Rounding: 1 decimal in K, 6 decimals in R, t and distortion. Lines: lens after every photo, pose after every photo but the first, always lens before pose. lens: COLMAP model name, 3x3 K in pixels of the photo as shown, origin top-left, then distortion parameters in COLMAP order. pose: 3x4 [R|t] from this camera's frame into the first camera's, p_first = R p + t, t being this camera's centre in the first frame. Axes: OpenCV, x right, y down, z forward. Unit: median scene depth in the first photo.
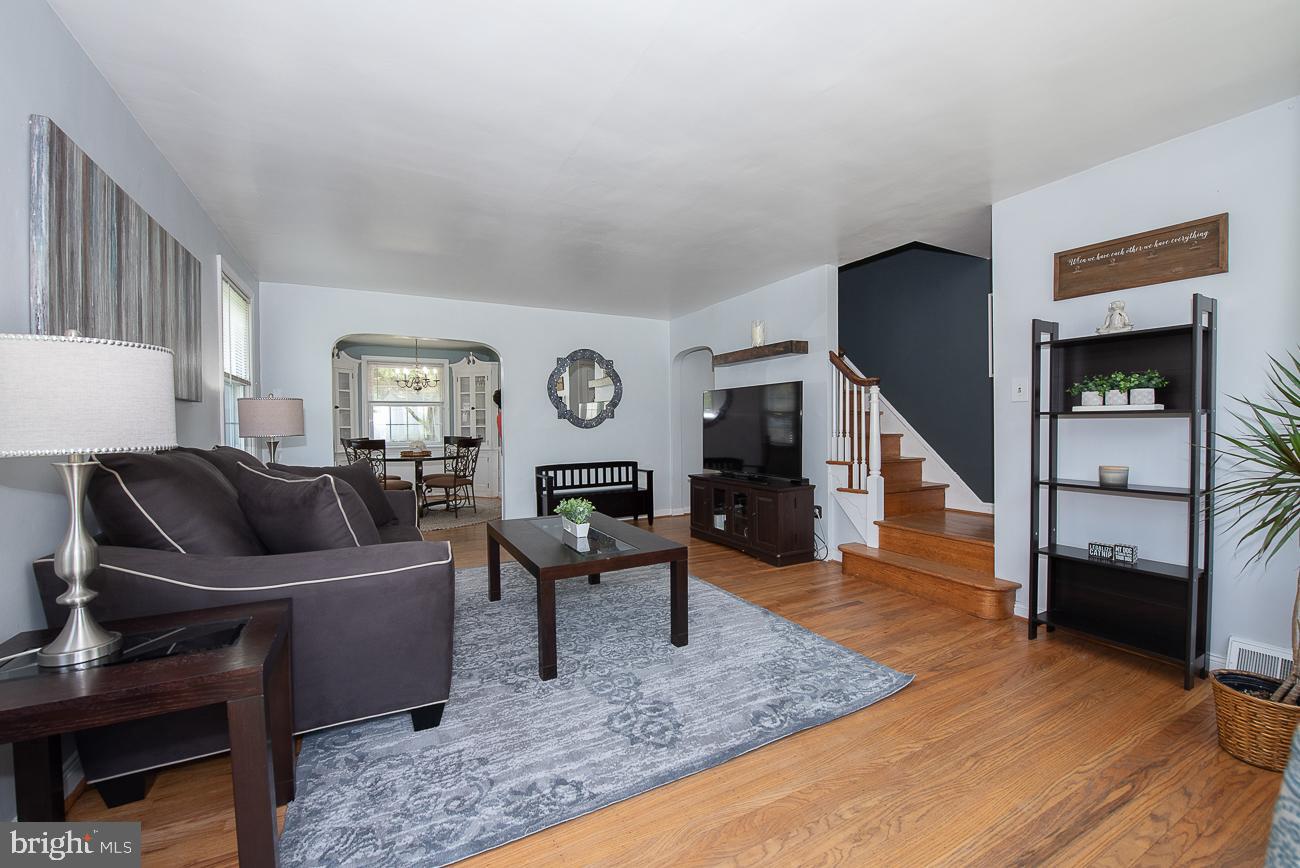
lens RADIAL K [[511.3, 0, 647.1], [0, 511.3, 433.3], [0, 0, 1]] dist [-0.015811, -0.003052]
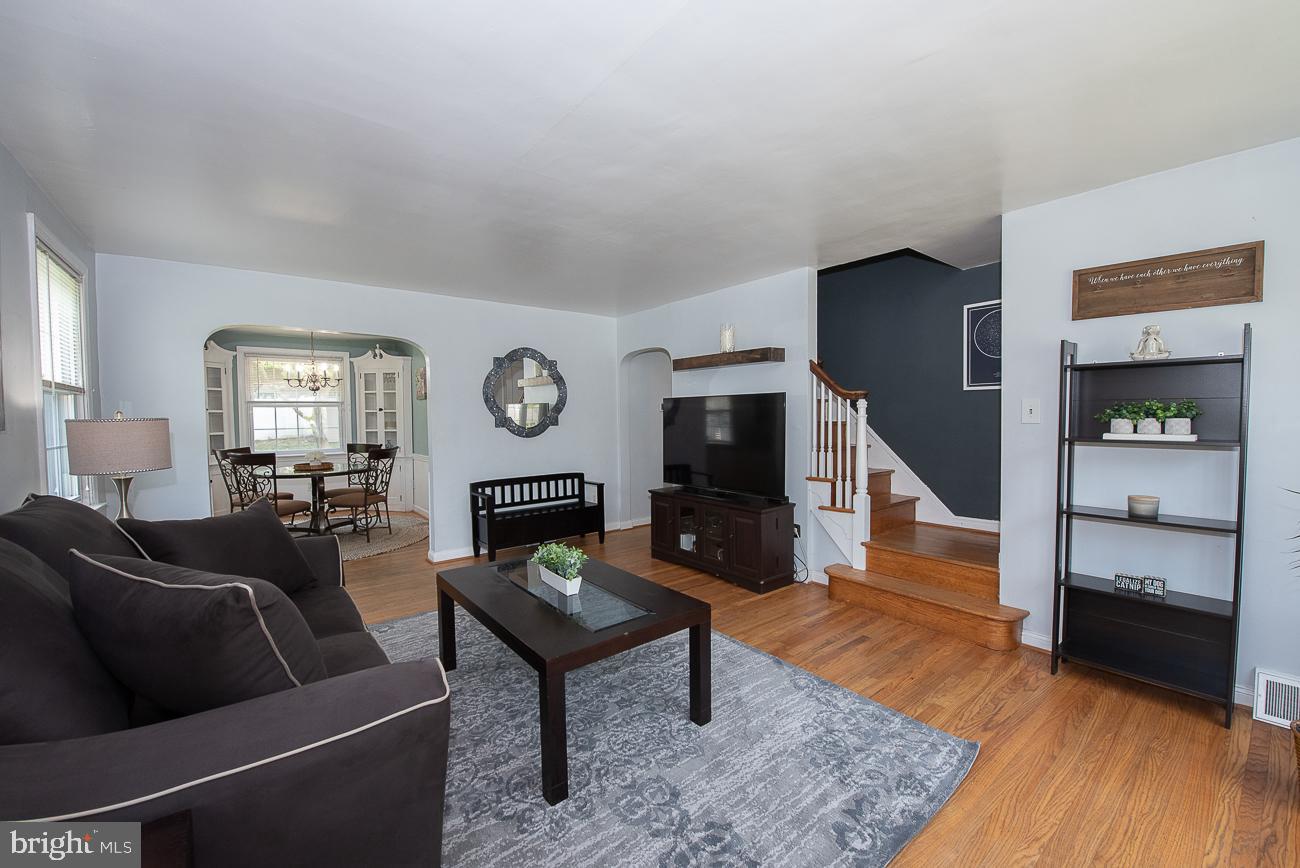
lens RADIAL K [[511.3, 0, 647.1], [0, 511.3, 433.3], [0, 0, 1]] dist [-0.015811, -0.003052]
pose [[0.983289, -0.007412, 0.181902, -0.132135], [0.004251, 0.999833, 0.017765, -0.054931], [-0.182004, -0.016695, 0.983156, 0.161652]]
